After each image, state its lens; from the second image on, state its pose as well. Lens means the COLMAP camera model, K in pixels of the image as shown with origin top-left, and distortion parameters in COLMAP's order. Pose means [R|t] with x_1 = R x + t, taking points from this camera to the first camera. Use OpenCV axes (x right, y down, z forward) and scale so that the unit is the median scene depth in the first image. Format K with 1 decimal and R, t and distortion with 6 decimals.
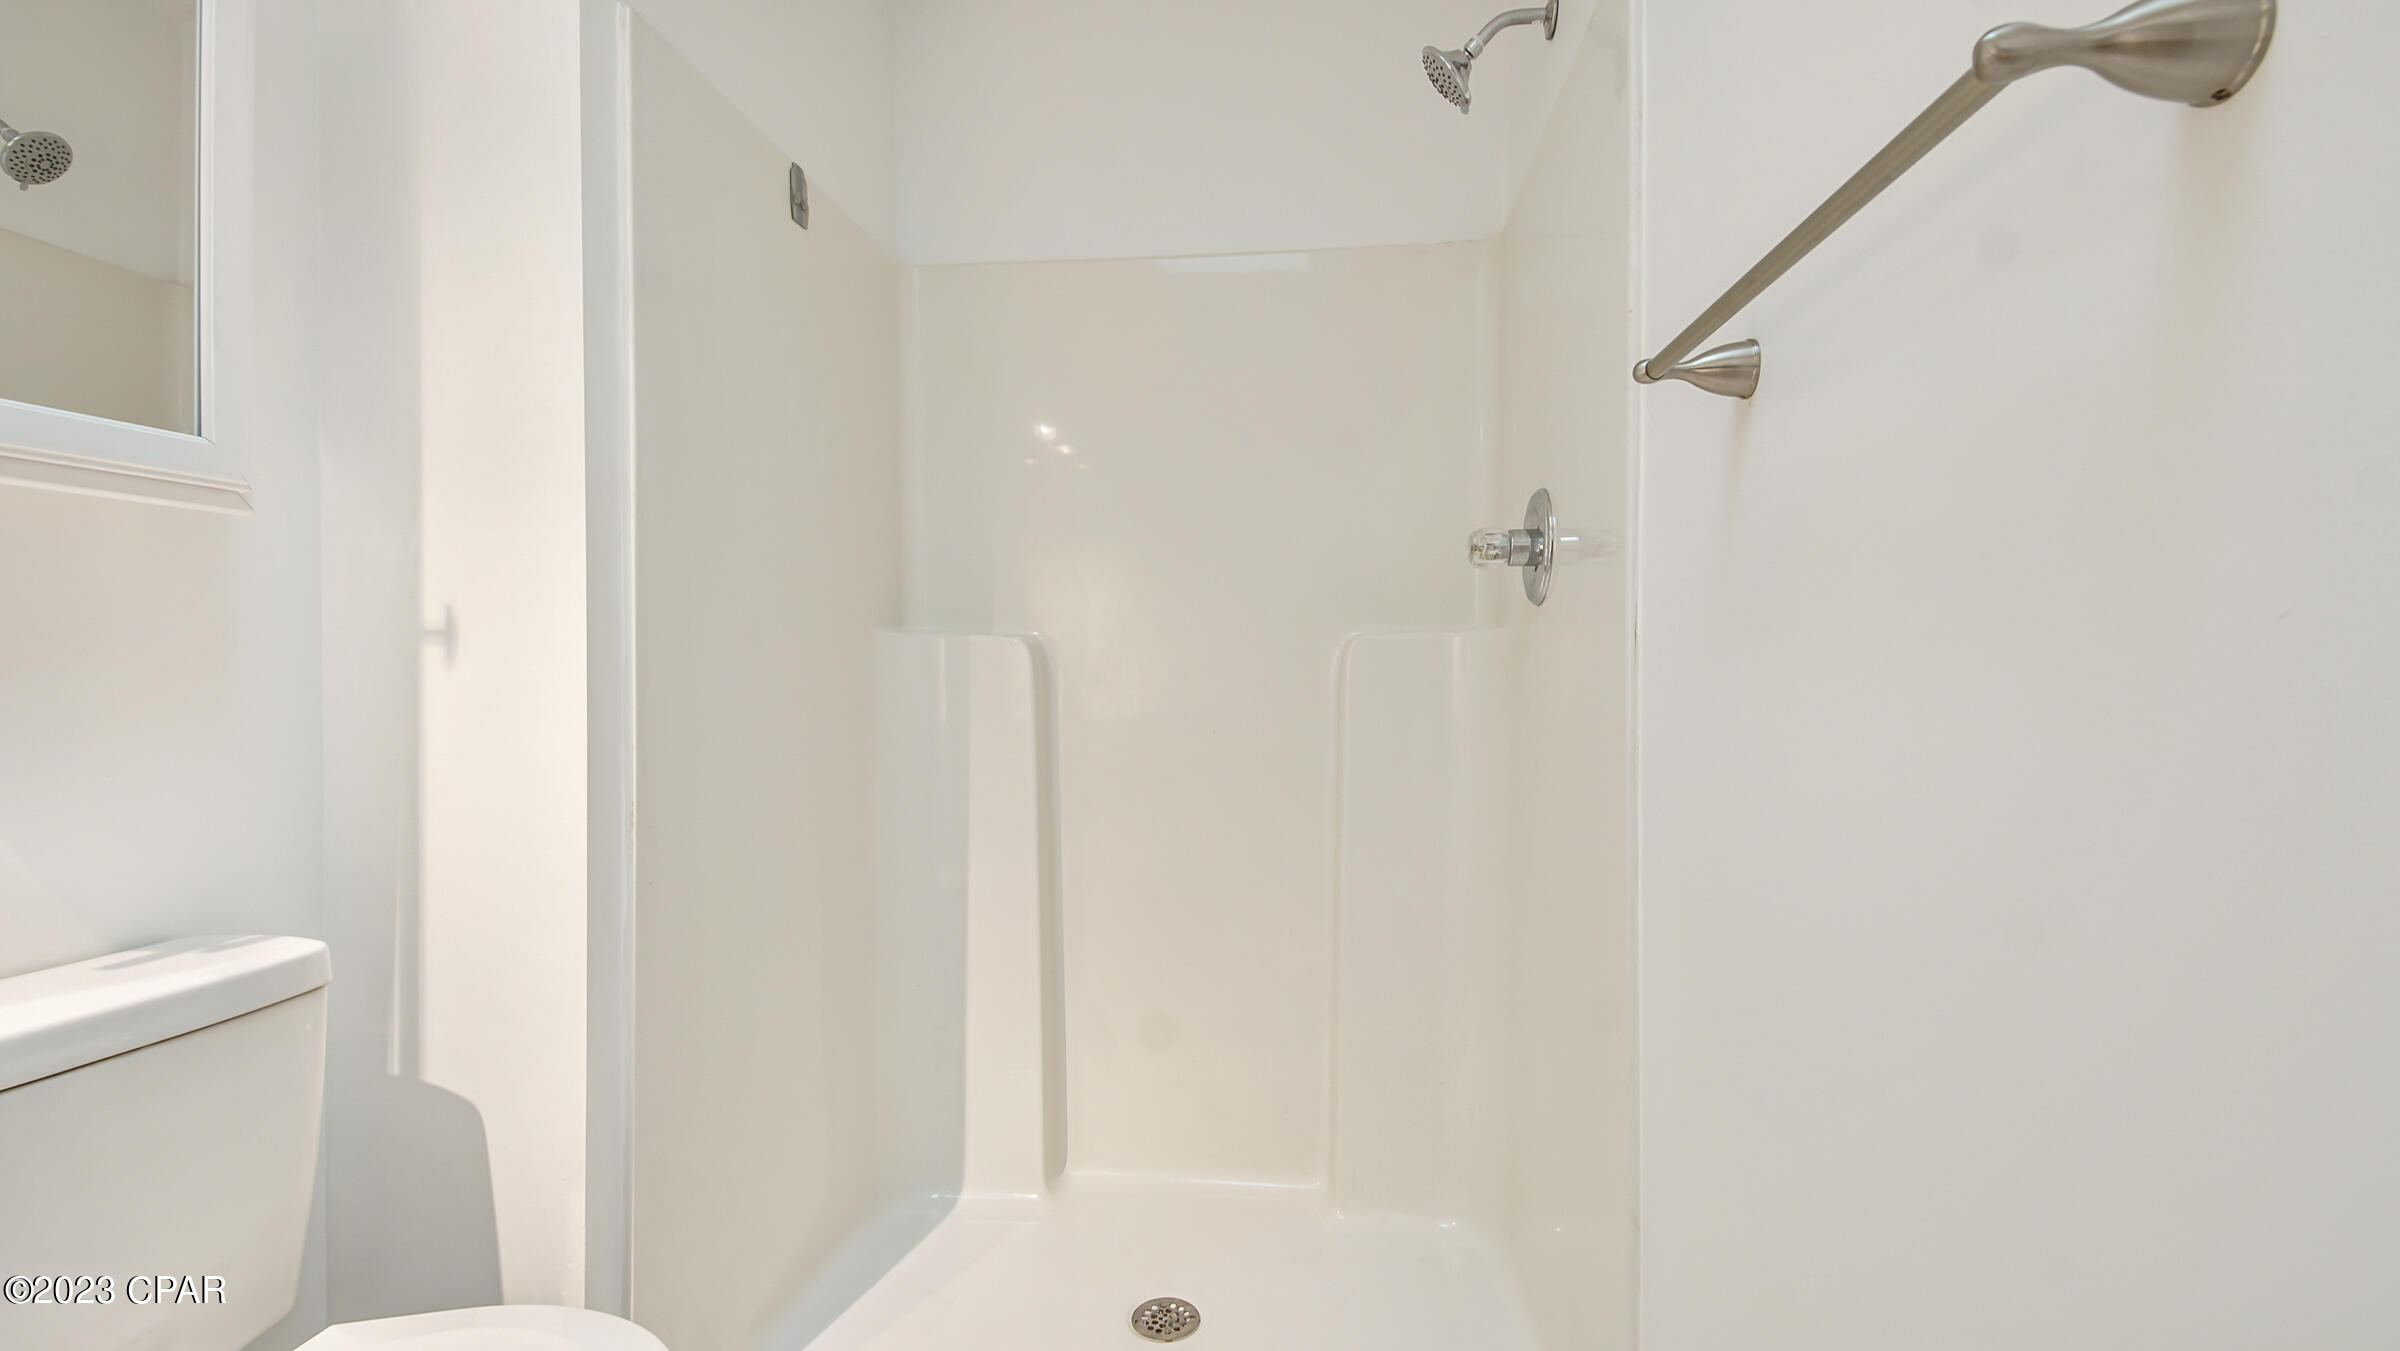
lens RADIAL K [[1062.9, 0, 1199.1], [0, 1062.9, 681.4], [0, 0, 1]] dist [0.040732, -0.022962]
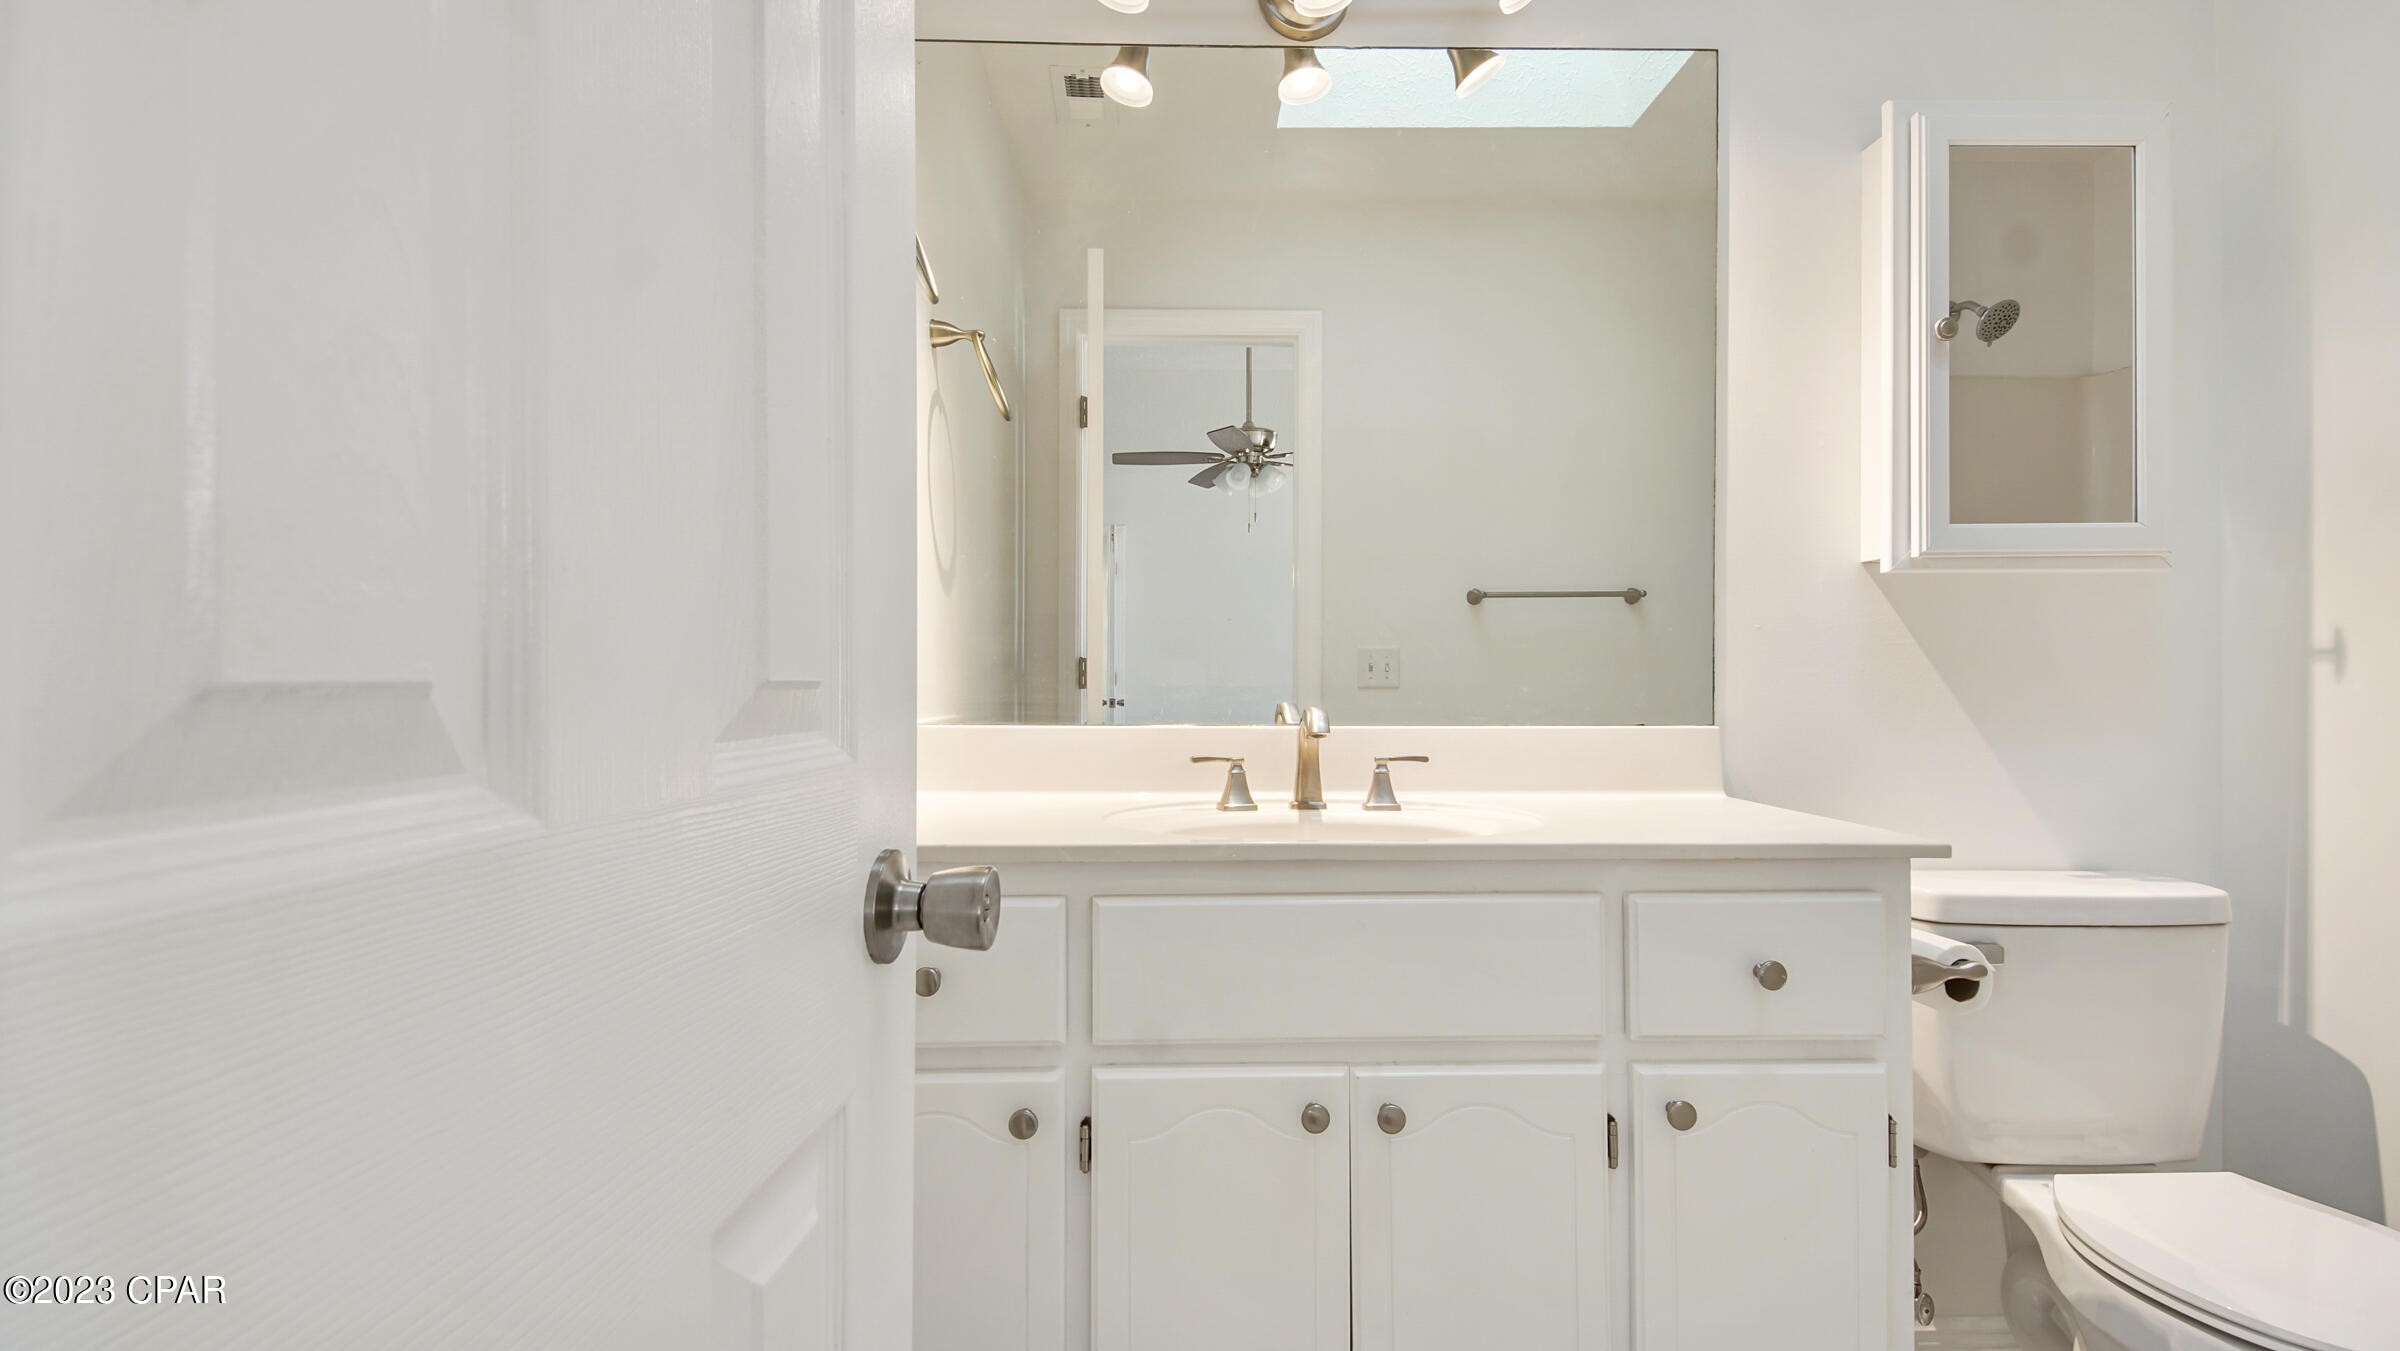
lens RADIAL K [[1062.9, 0, 1199.1], [0, 1062.9, 681.4], [0, 0, 1]] dist [0.040732, -0.022962]
pose [[0.144505, 0.000130, -0.989504, 0.290043], [-0.008360, 0.999964, -0.001090, -0.001355], [0.989469, 0.008430, 0.144501, -0.397259]]
